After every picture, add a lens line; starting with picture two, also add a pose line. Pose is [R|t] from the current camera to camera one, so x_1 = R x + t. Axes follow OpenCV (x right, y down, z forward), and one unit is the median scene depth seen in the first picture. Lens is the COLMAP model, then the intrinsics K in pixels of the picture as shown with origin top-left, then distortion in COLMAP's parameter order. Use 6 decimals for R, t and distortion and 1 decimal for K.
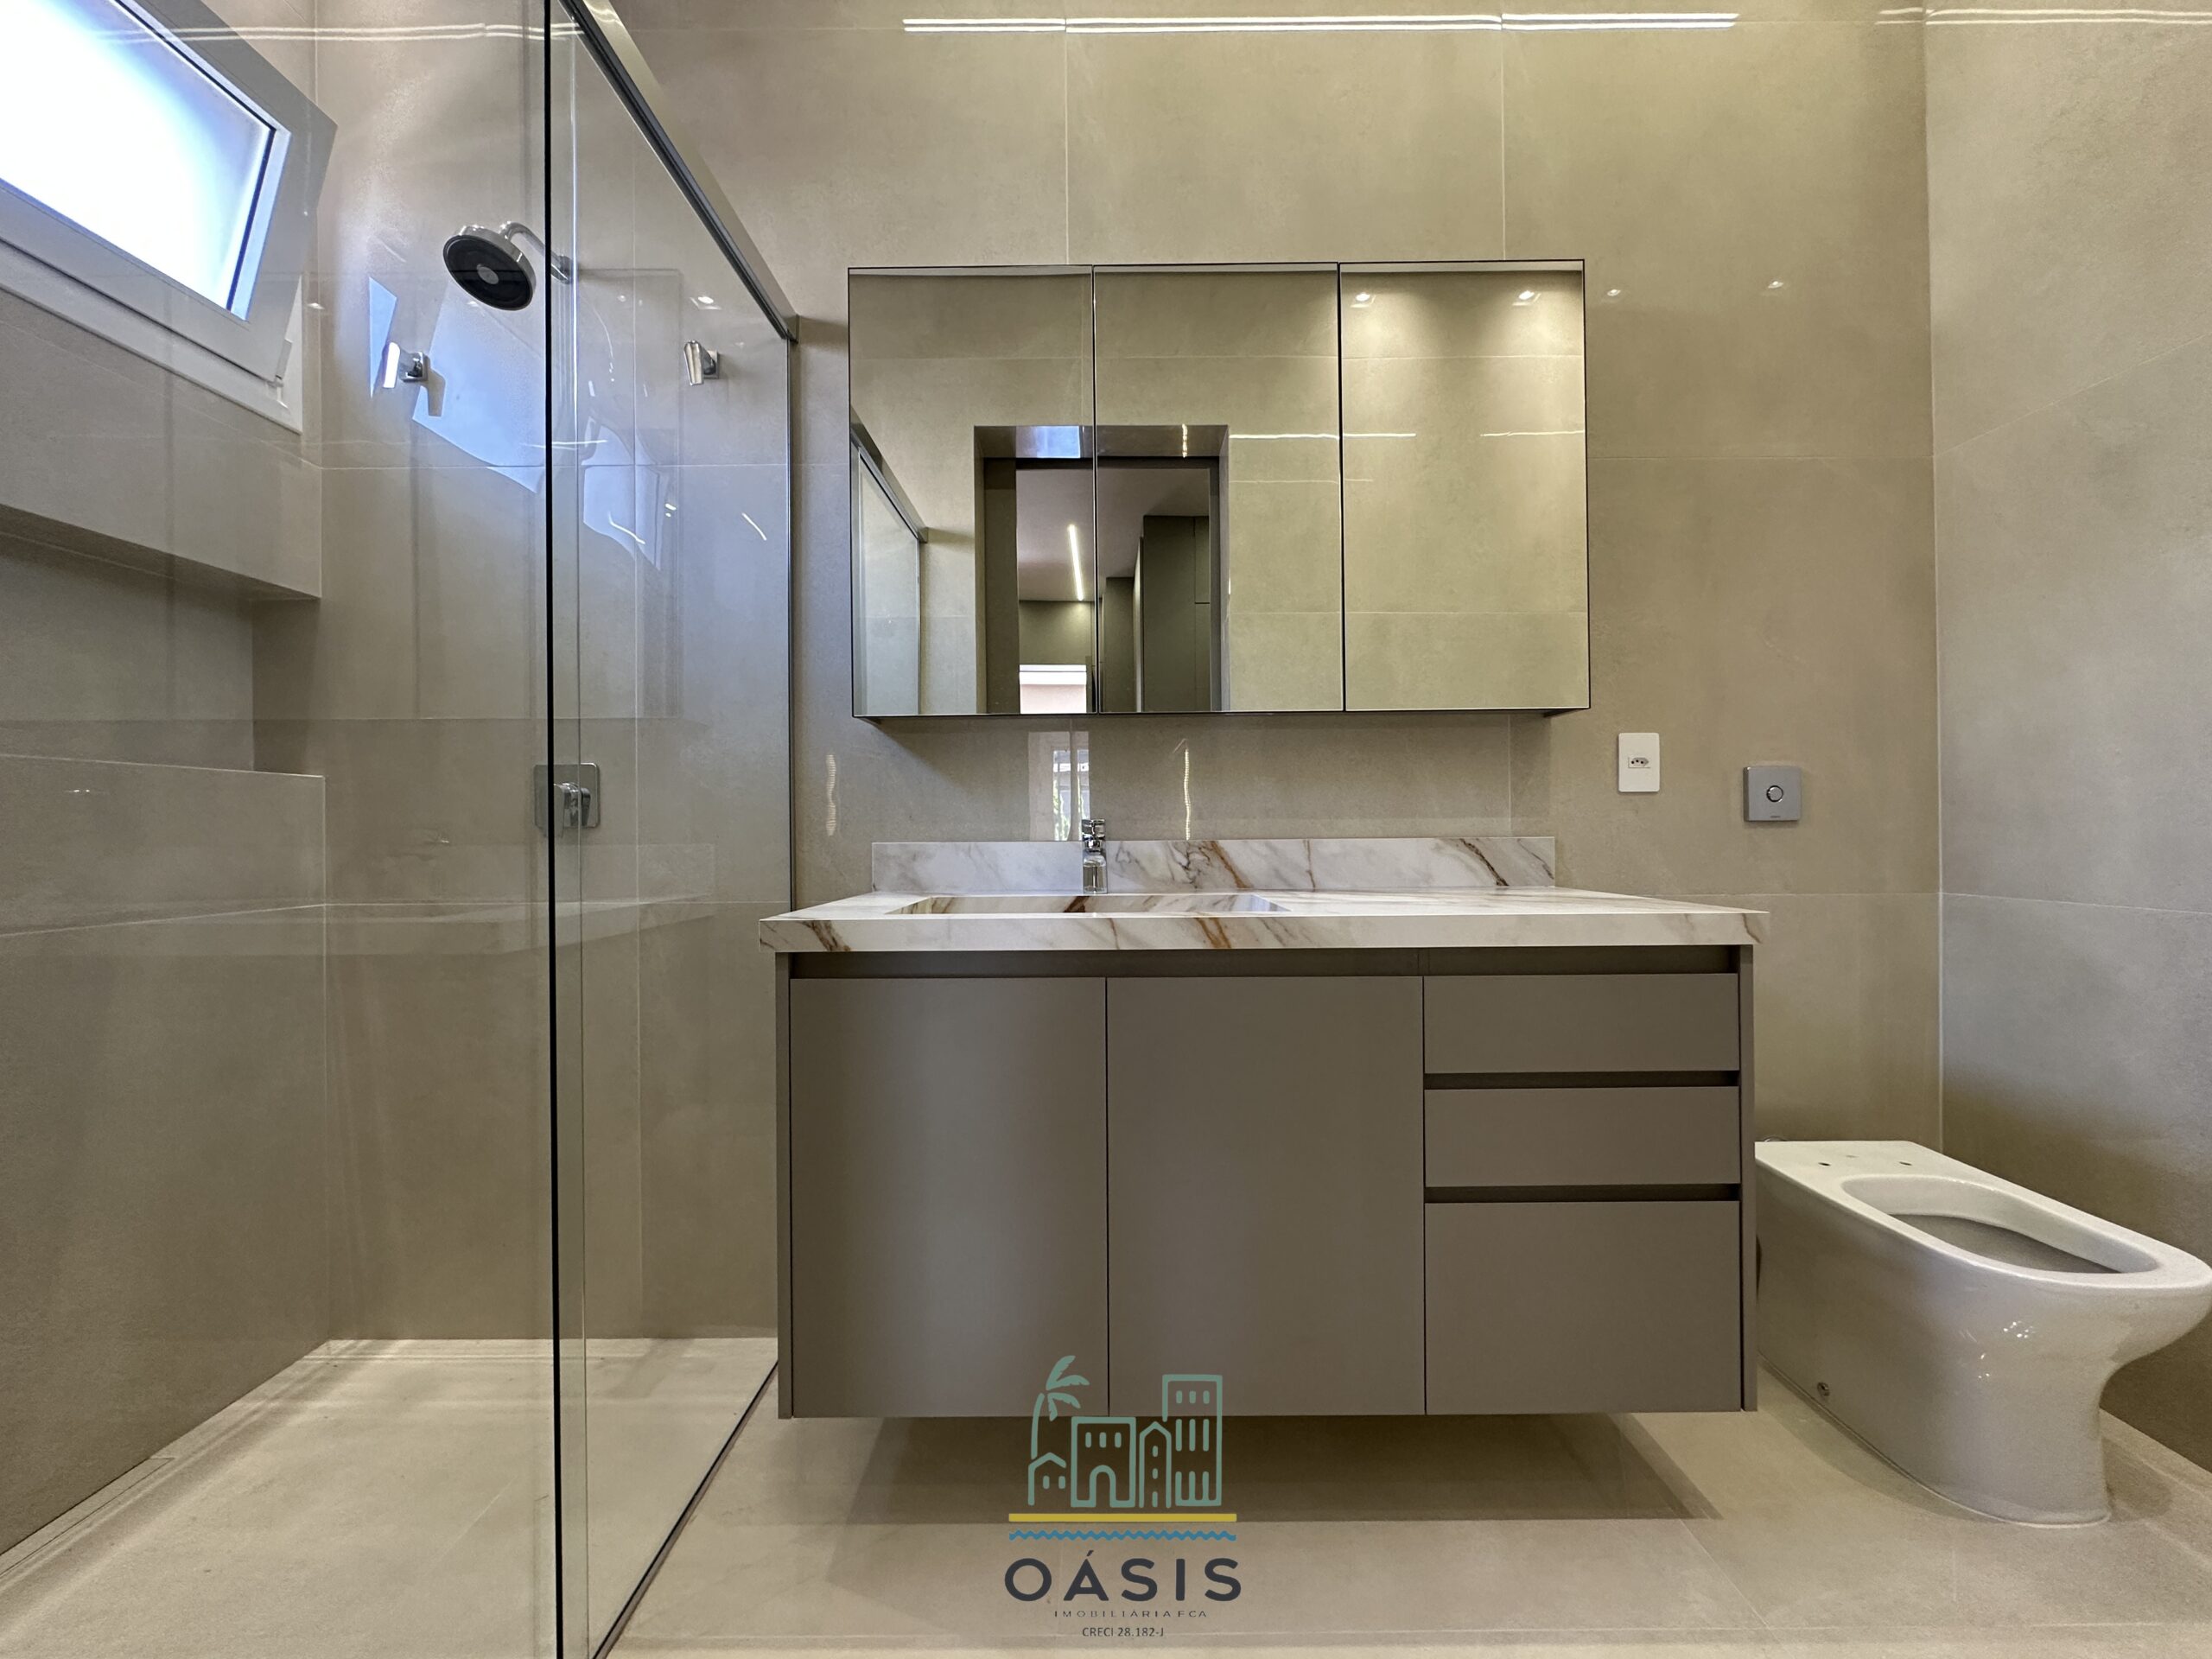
lens RADIAL K [[884.9, 0, 1104.5], [0, 884.9, 838.5], [0, 0, 1]] dist [-0.003634, 0.000721]
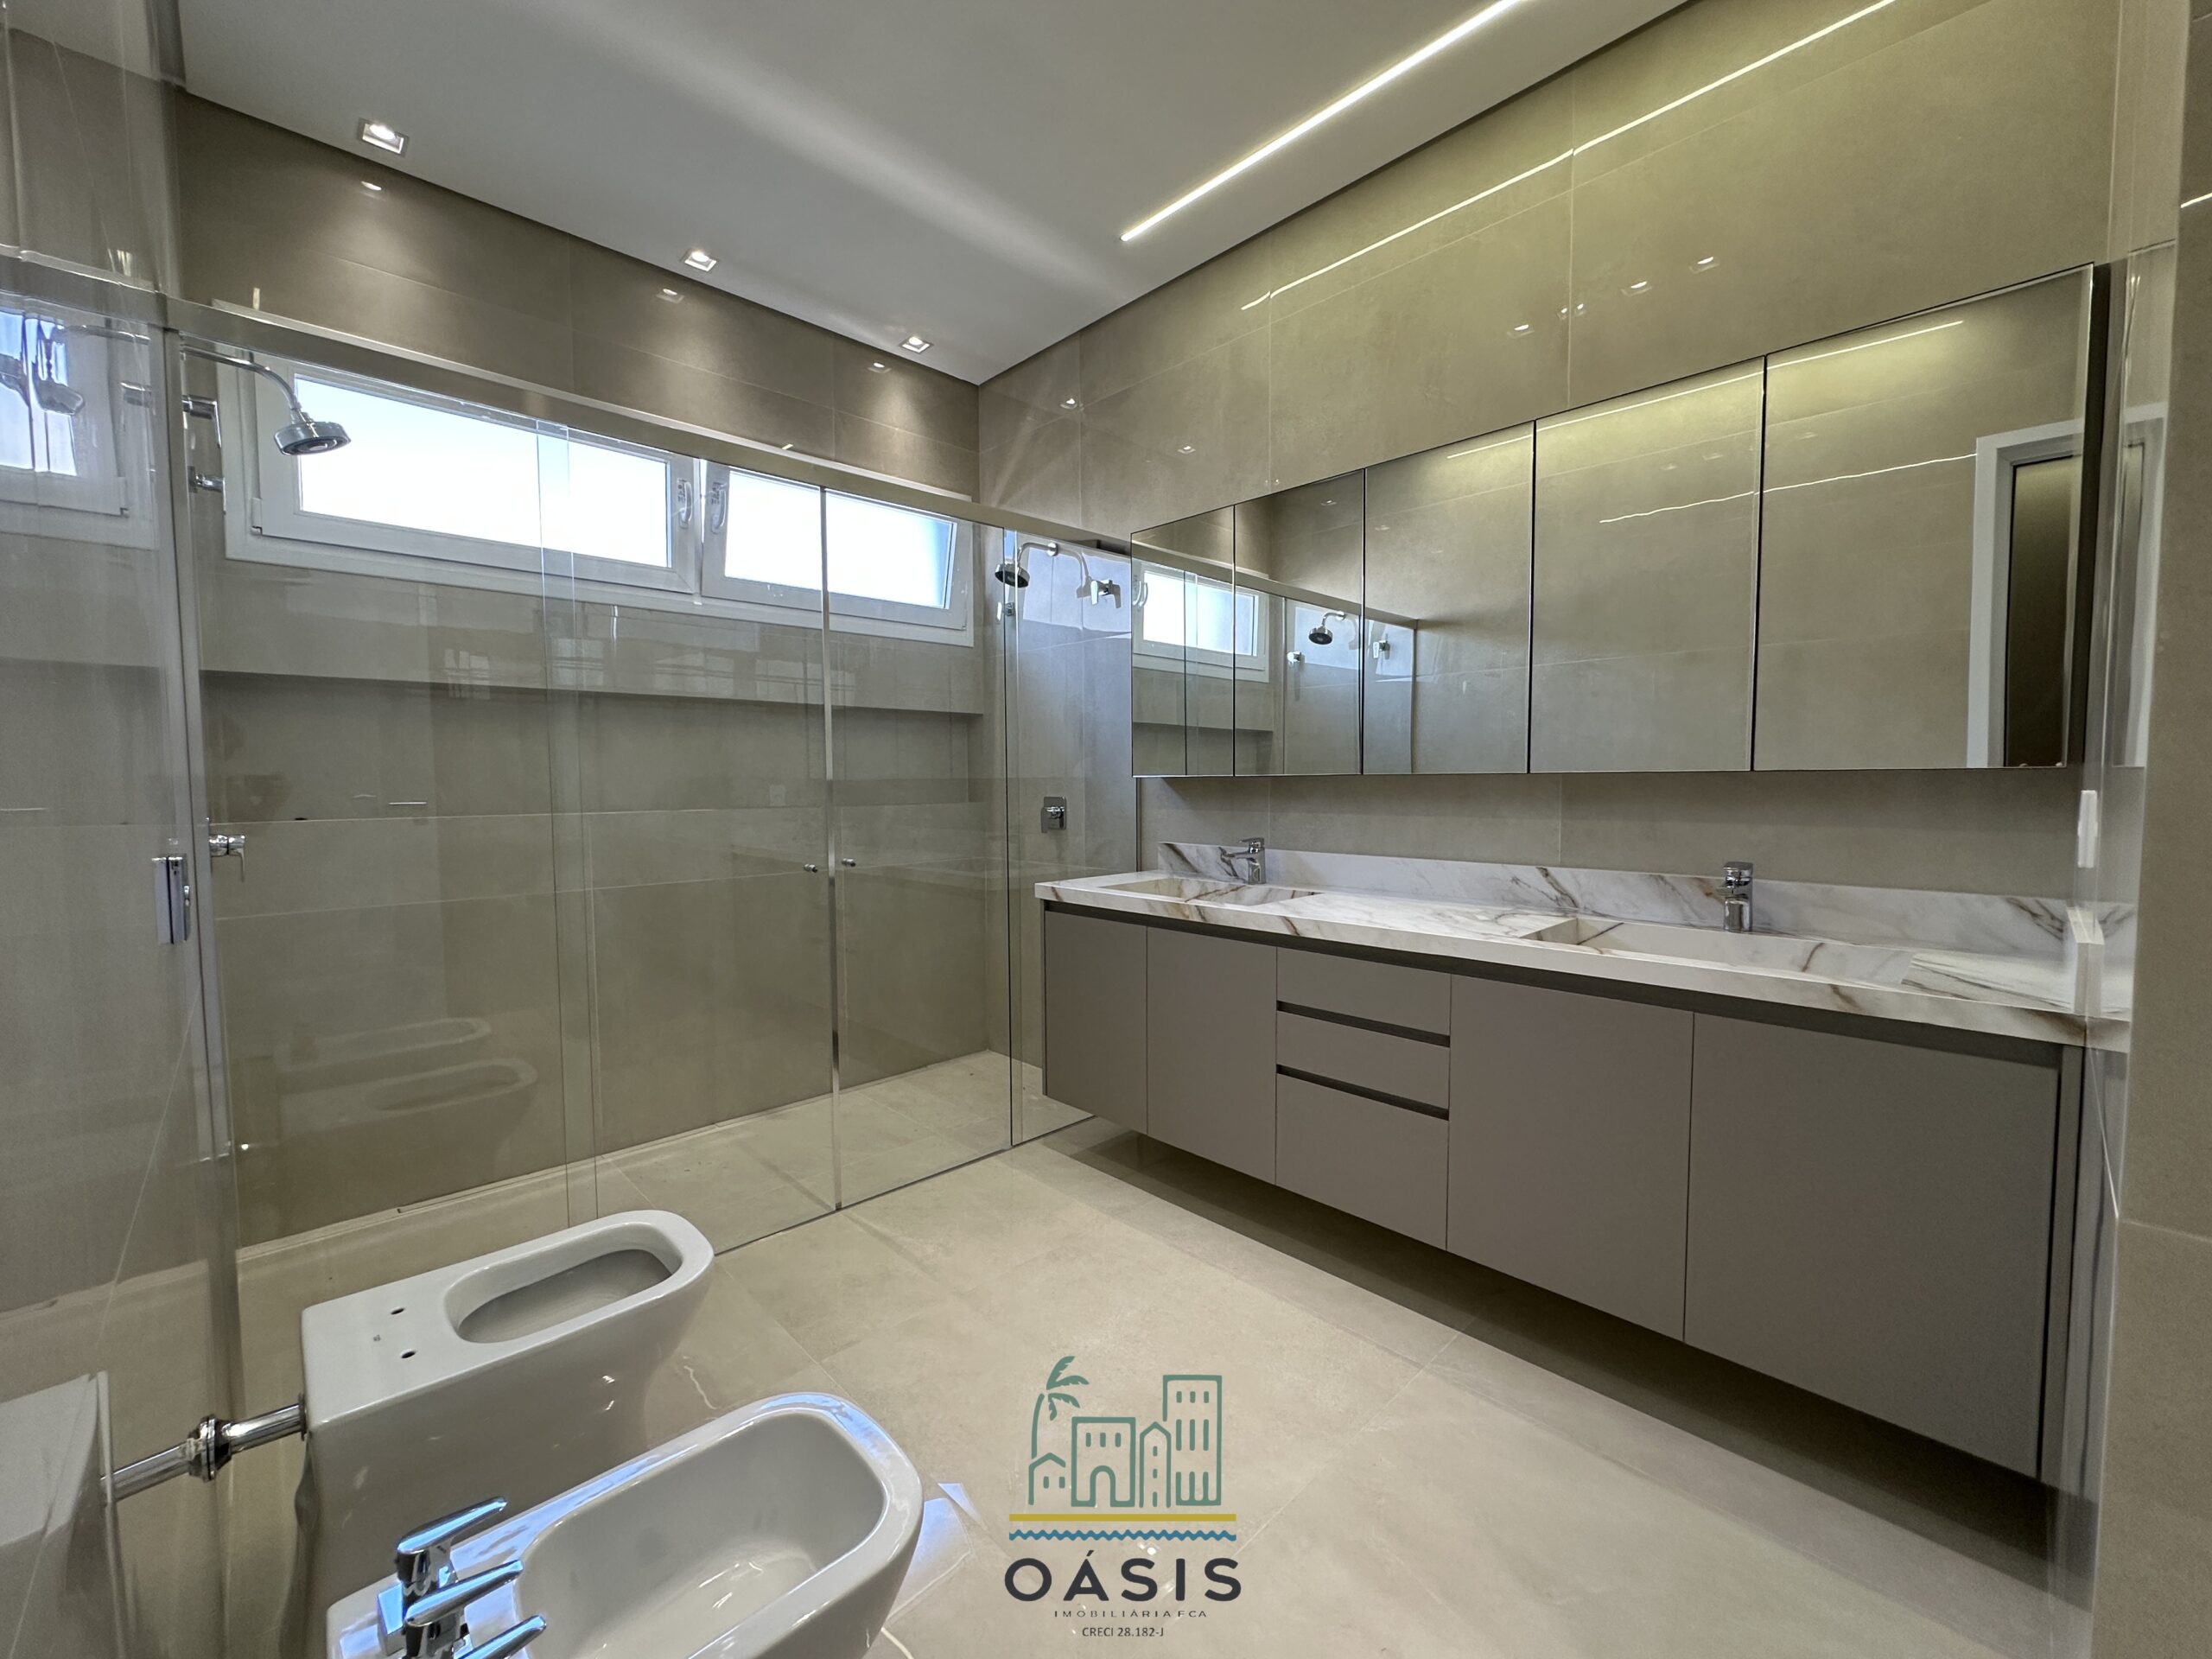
lens RADIAL K [[884.9, 0, 1111.7], [0, 884.9, 833.4], [0, 0, 1]] dist [-0.003634, 0.000721]
pose [[0.694104, 0.038609, -0.718839, 1.211959], [0.000008, 0.998560, 0.053640, -0.144717], [0.719875, -0.037237, 0.693104, -0.398073]]
